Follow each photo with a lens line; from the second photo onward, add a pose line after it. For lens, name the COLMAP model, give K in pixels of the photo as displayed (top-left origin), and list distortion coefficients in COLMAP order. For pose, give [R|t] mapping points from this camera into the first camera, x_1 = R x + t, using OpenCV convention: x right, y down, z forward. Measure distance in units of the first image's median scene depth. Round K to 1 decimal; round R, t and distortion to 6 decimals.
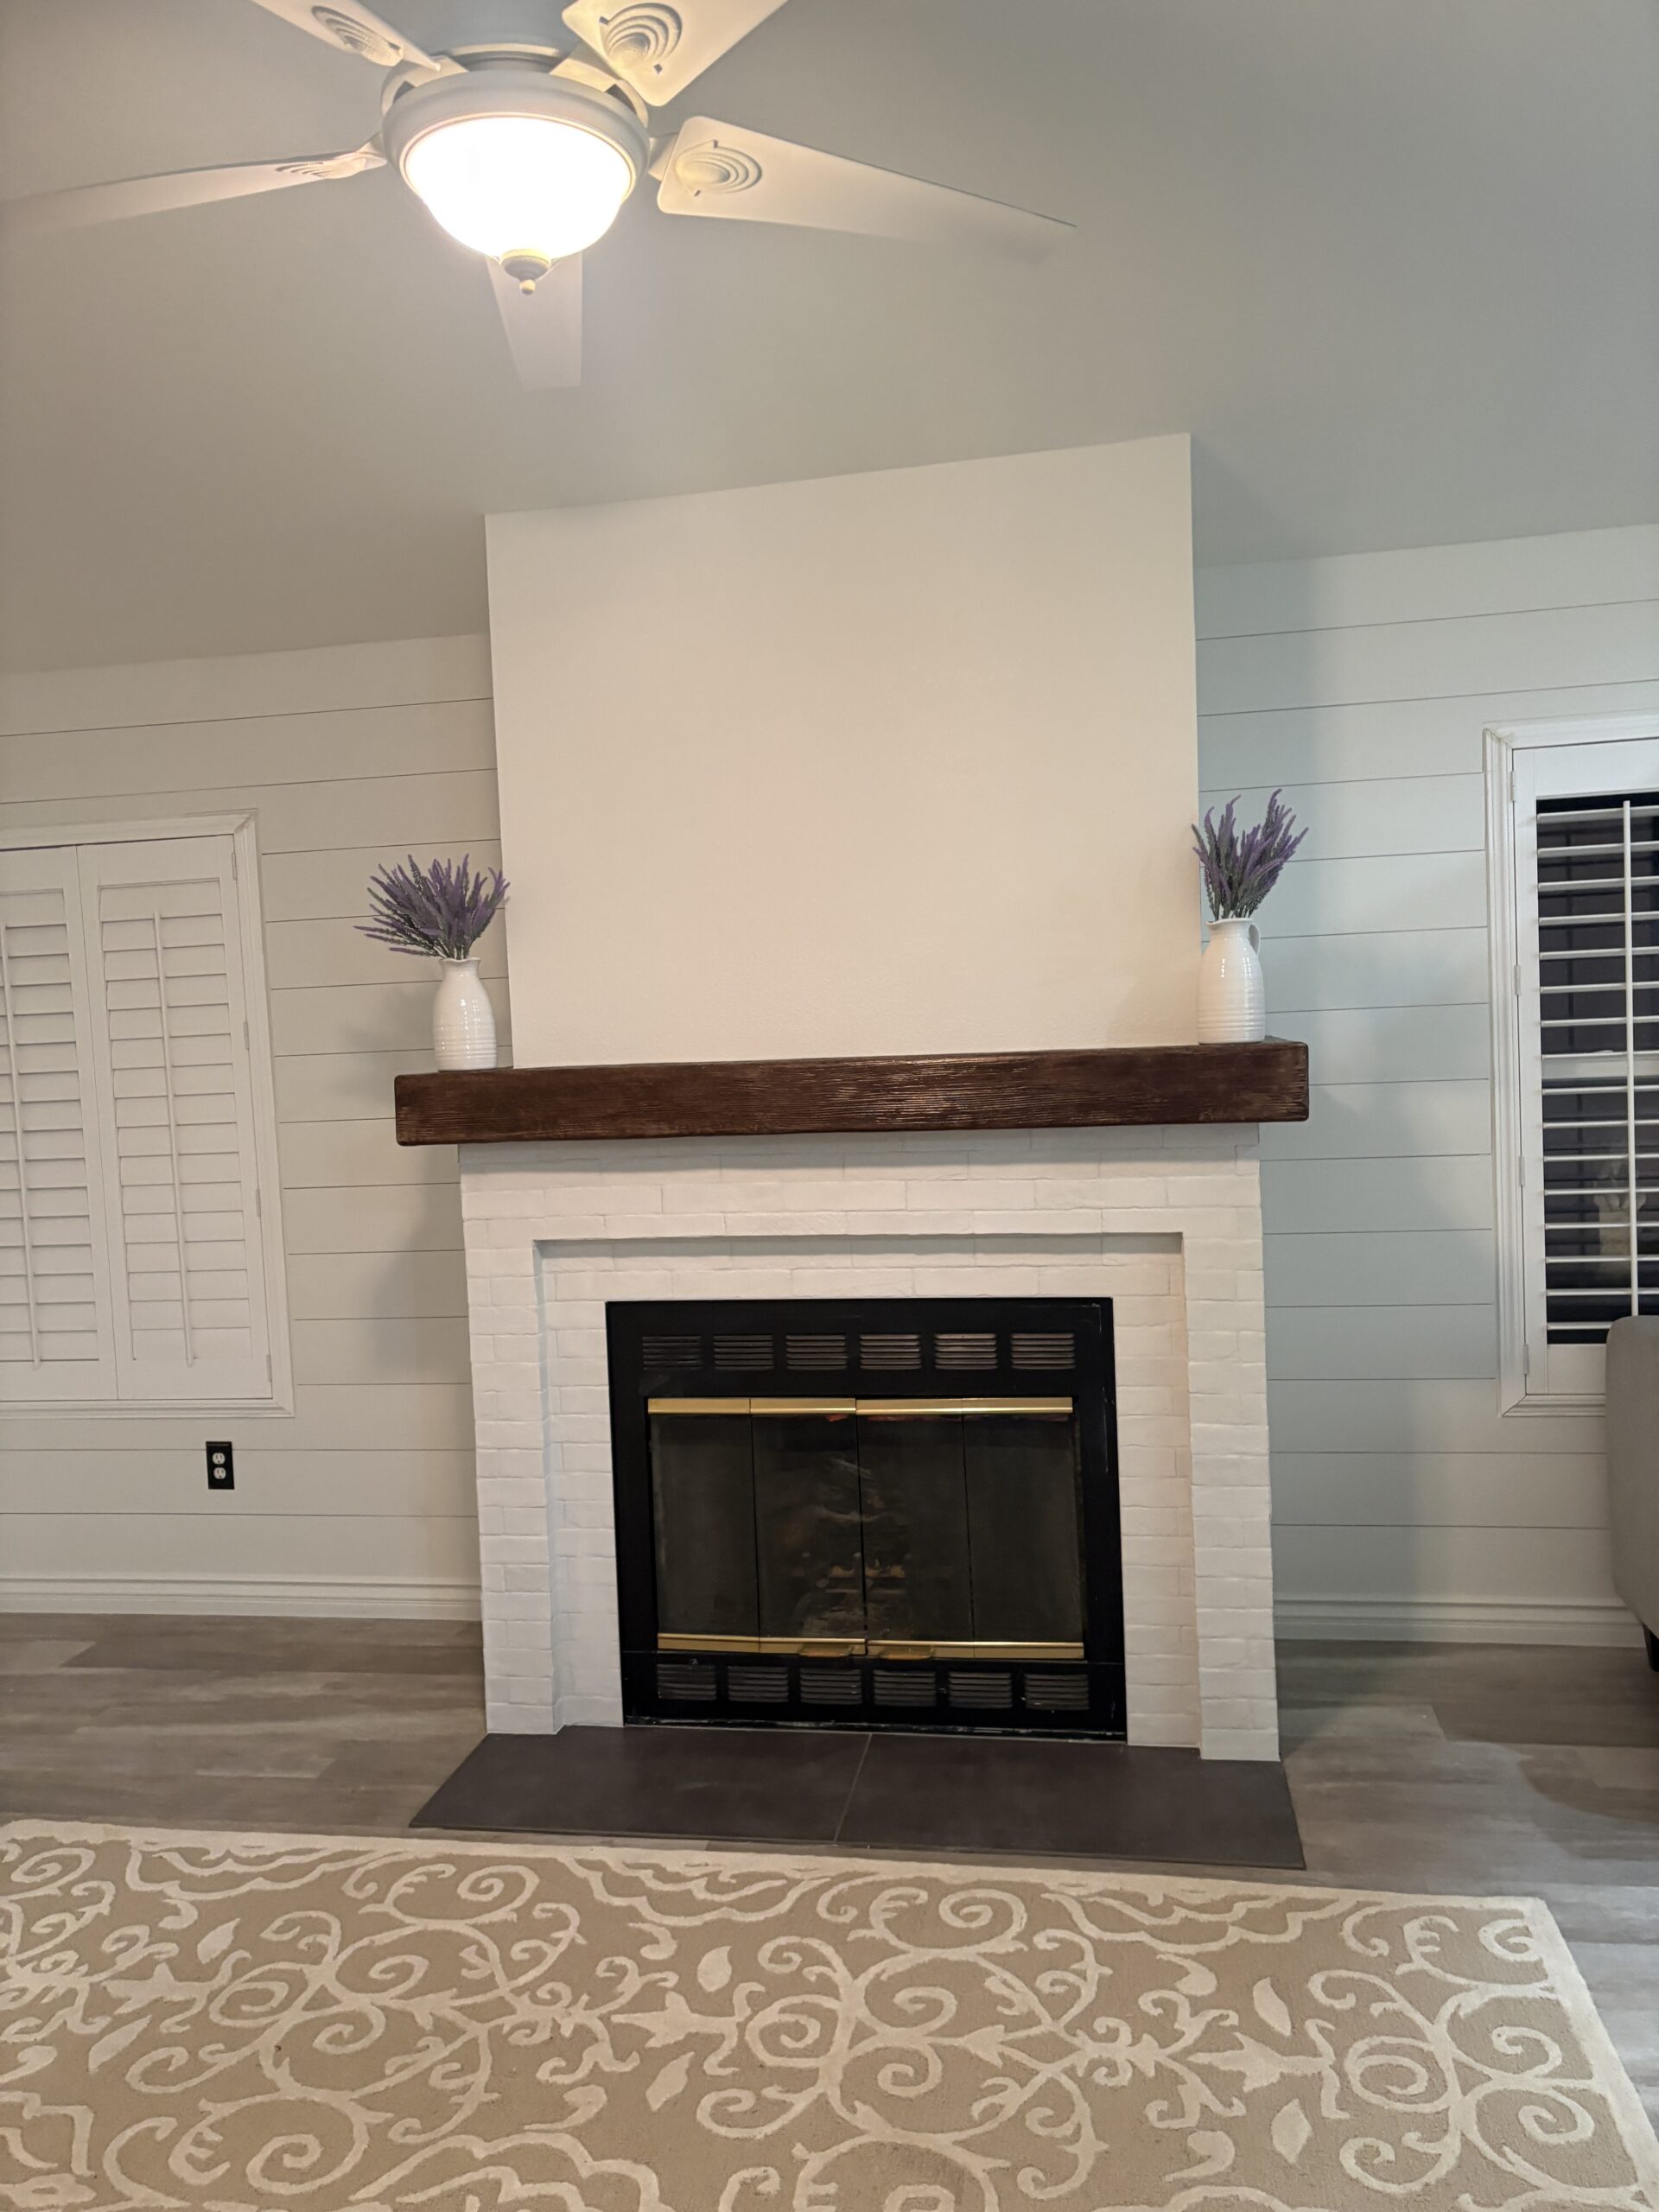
lens RADIAL K [[1671.8, 0, 830.7], [0, 1671.8, 1117.7], [0, 0, 1]] dist [0.054439, -0.062184]
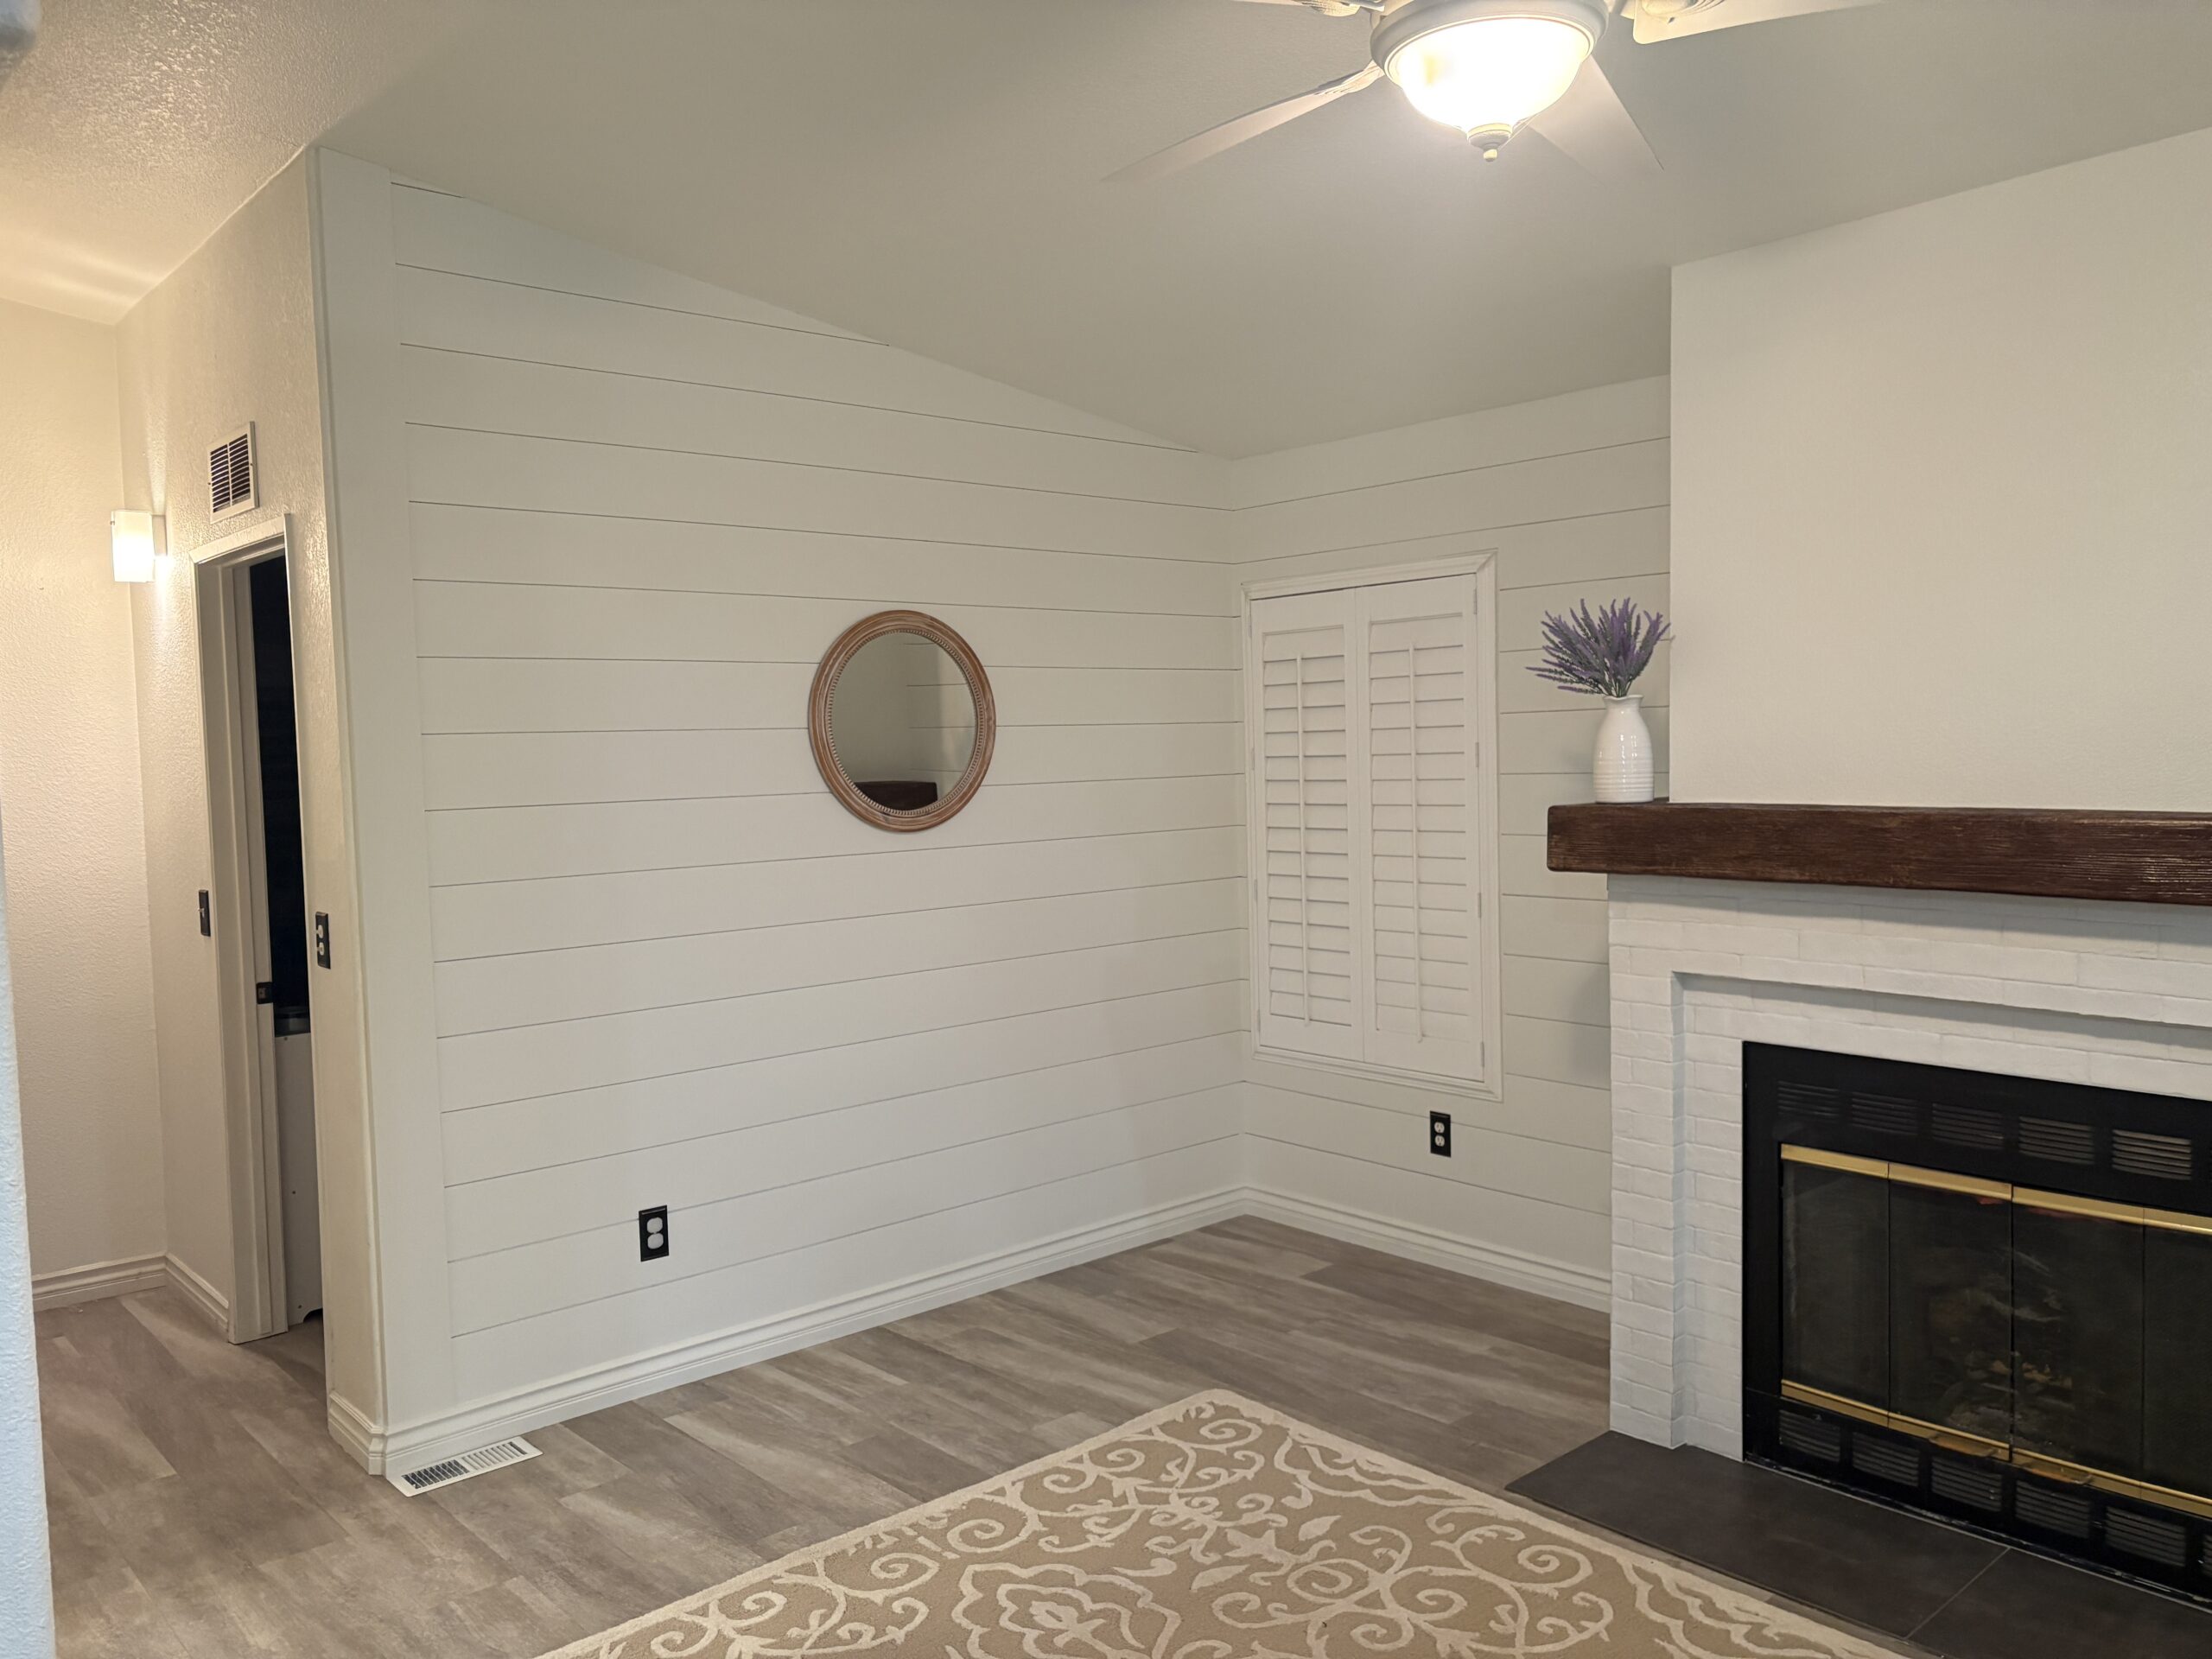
lens RADIAL K [[1671.8, 0, 1106.0], [0, 1671.8, 829.5], [0, 0, 1]] dist [0.054439, -0.062184]
pose [[0.786965, 0.057277, -0.614333, 0.183619], [-0.043943, 0.998356, 0.036791, -0.037555], [0.615431, -0.001958, 0.788188, -0.029695]]
